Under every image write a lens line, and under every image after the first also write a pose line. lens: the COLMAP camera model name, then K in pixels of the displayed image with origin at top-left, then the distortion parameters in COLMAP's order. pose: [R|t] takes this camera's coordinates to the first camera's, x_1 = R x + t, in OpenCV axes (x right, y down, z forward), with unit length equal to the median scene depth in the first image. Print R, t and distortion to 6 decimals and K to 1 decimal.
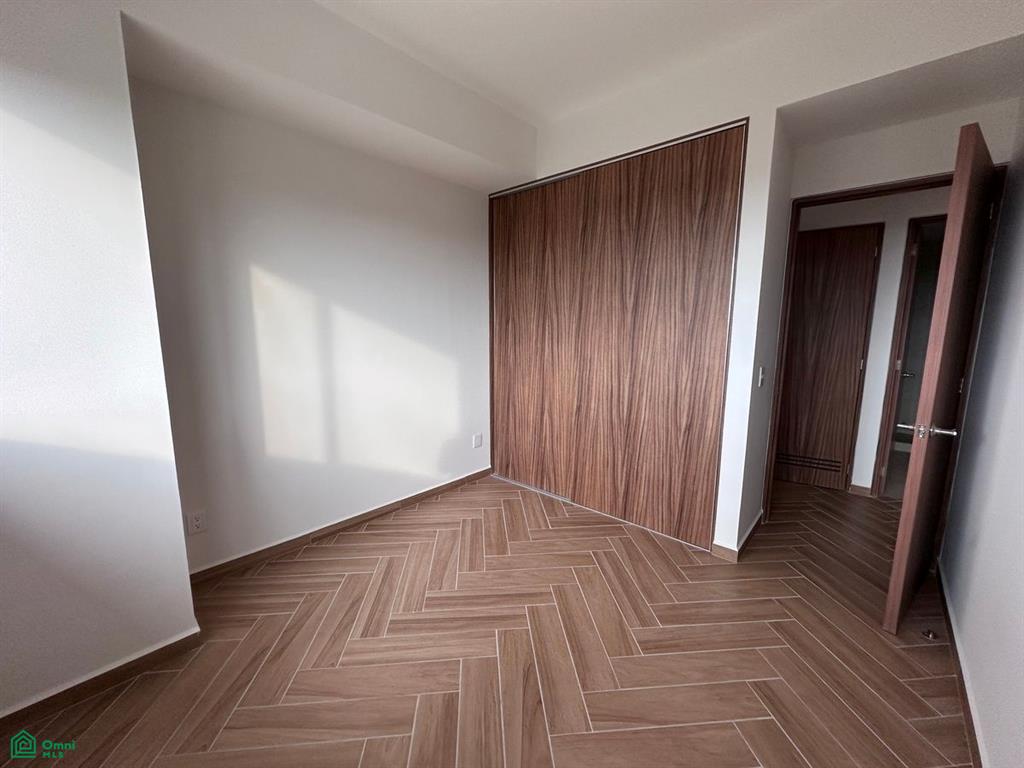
lens RADIAL K [[411.4, 0, 512.0], [0, 411.4, 384.0], [0, 0, 1]] dist [-0.000490, 0.000209]
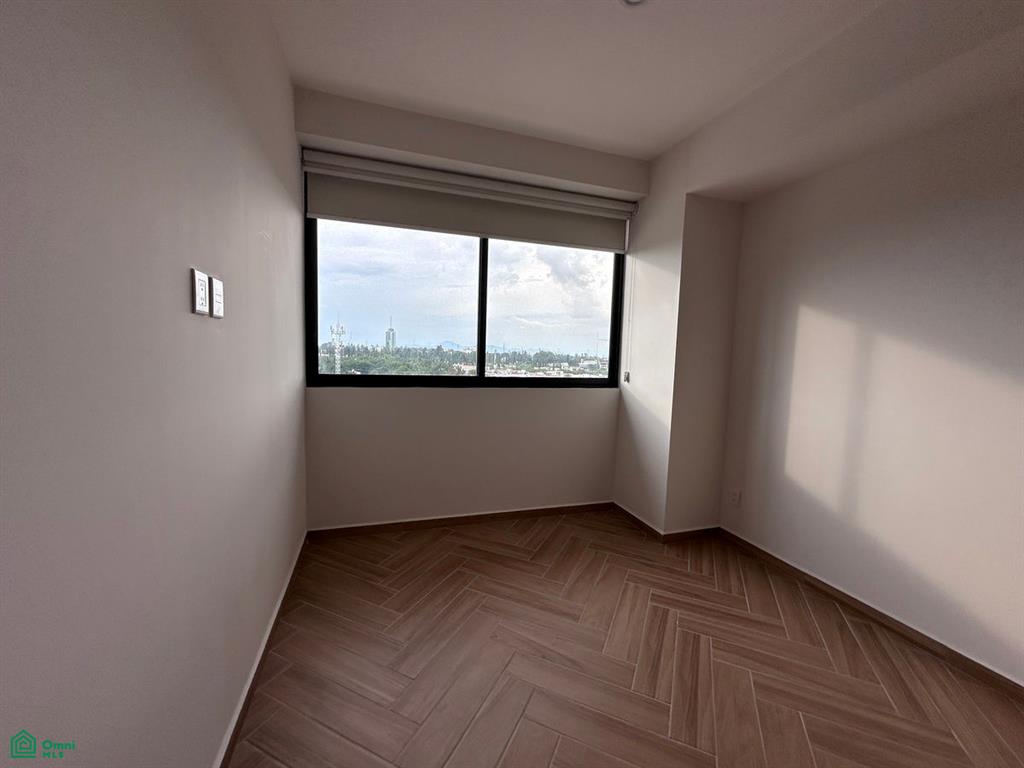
lens RADIAL K [[411.4, 0, 512.0], [0, 411.4, 384.0], [0, 0, 1]] dist [-0.000490, 0.000209]
pose [[-0.491536, 0.046141, -0.869634, 0.758970], [-0.164910, 0.975596, 0.144974, -0.106497], [0.855101, 0.214672, -0.471931, 0.896975]]
